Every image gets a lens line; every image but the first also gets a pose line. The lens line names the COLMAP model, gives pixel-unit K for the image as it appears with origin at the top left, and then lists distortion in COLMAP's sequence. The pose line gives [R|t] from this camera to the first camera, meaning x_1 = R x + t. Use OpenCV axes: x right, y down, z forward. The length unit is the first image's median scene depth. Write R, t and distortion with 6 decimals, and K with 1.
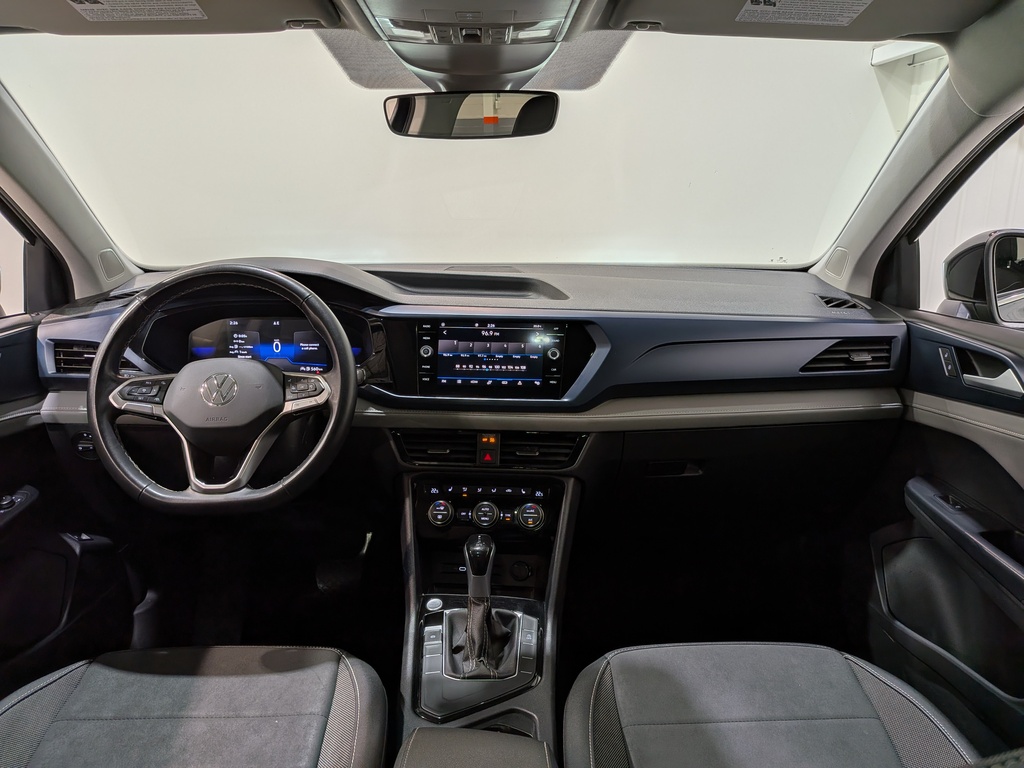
lens RADIAL K [[730.0, 0, 509.9], [0, 730.0, 393.2], [0, 0, 1]] dist [0.102312, -0.191494]
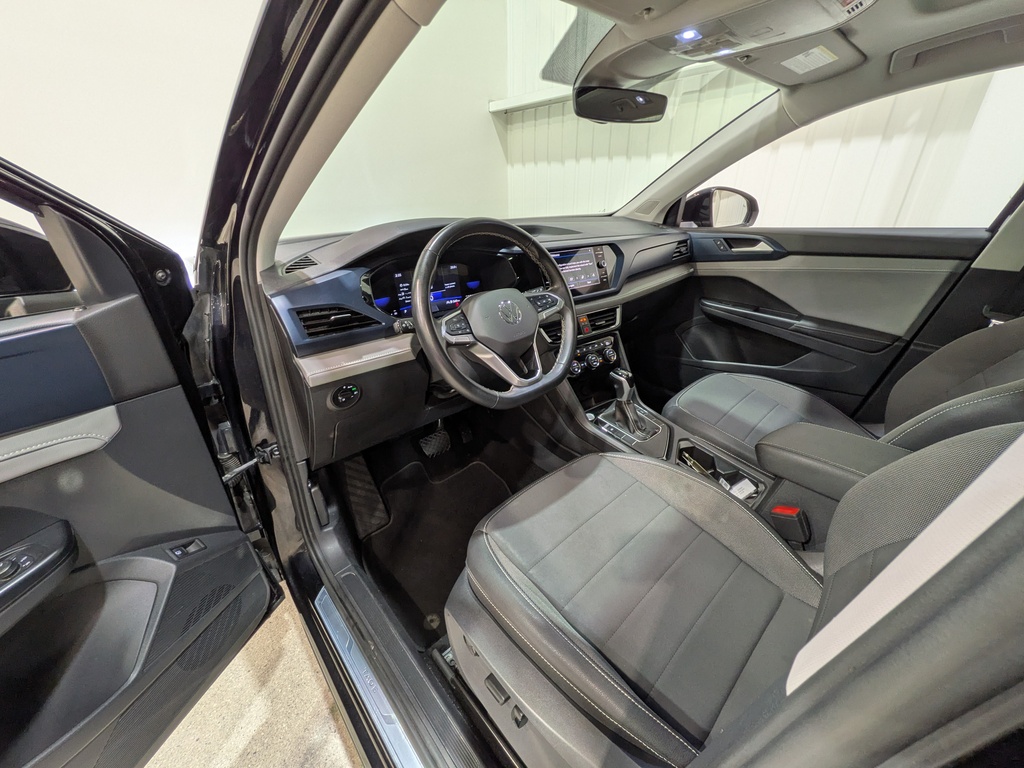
lens RADIAL K [[407.1, 0, 514.7], [0, 407.1, 377.8], [0, 0, 1]] dist [0.000478, 0.000045]
pose [[0.756131, -0.285503, 0.588858, -0.765504], [0.189643, 0.956800, 0.220383, -0.047823], [-0.626339, -0.054966, 0.777610, 0.357791]]
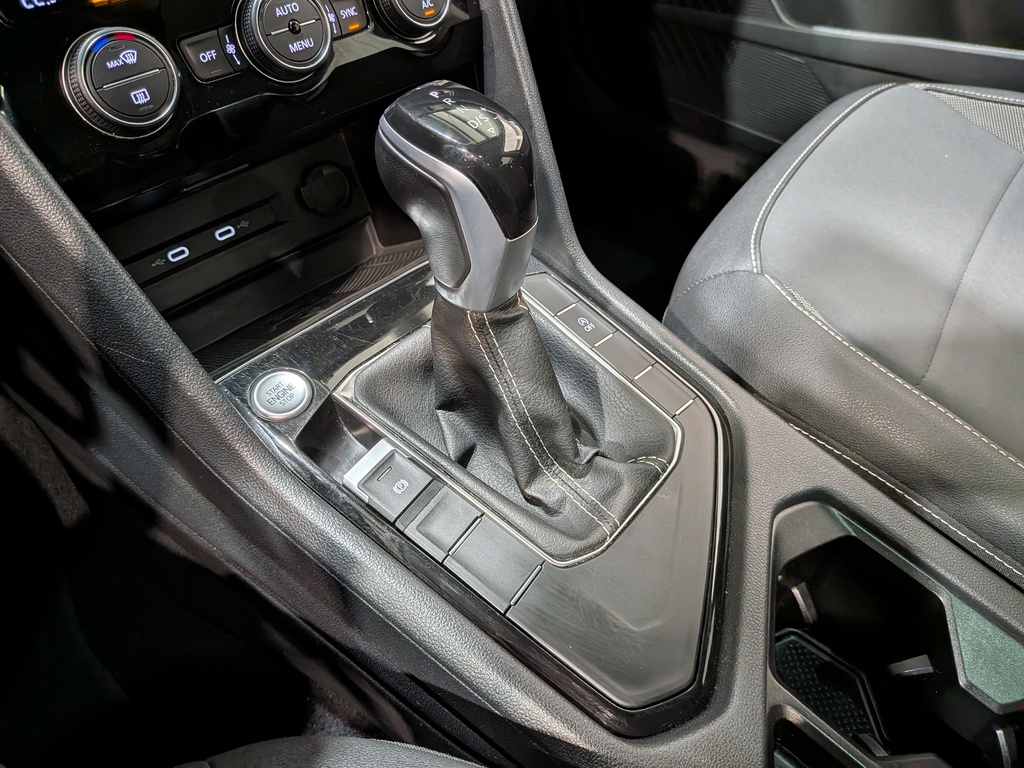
lens RADIAL K [[743.7, 0, 495.6], [0, 743.7, 380.7], [0, 0, 1]] dist [-0.011706, -0.007271]
pose [[0.644810, -0.542090, 0.538849, -0.200692], [0.147205, 0.779860, 0.608399, 0.112439], [-0.750034, -0.312981, 0.582660, 0.749324]]
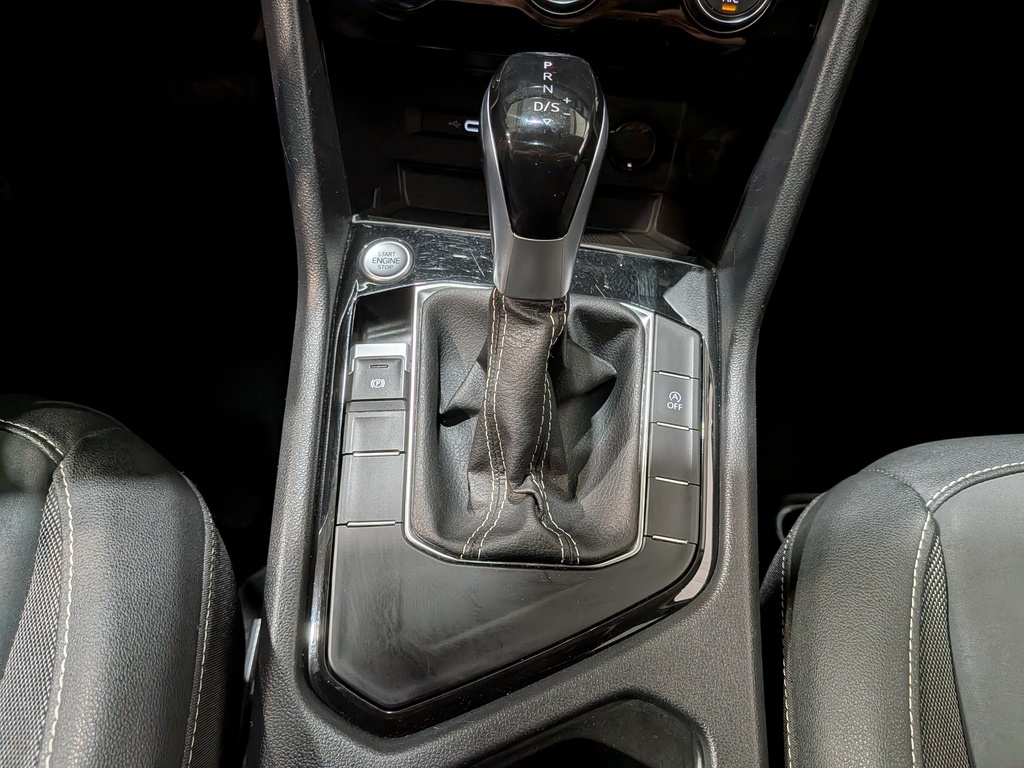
lens RADIAL K [[746.2, 0, 502.8], [0, 746.2, 407.4], [0, 0, 1]] dist [0.036418, -0.080737]
pose [[0.998052, 0.062380, -0.000496, -0.045536], [-0.047242, 0.761005, 0.647024, 0.115195], [0.040739, -0.645740, 0.762470, 0.689792]]
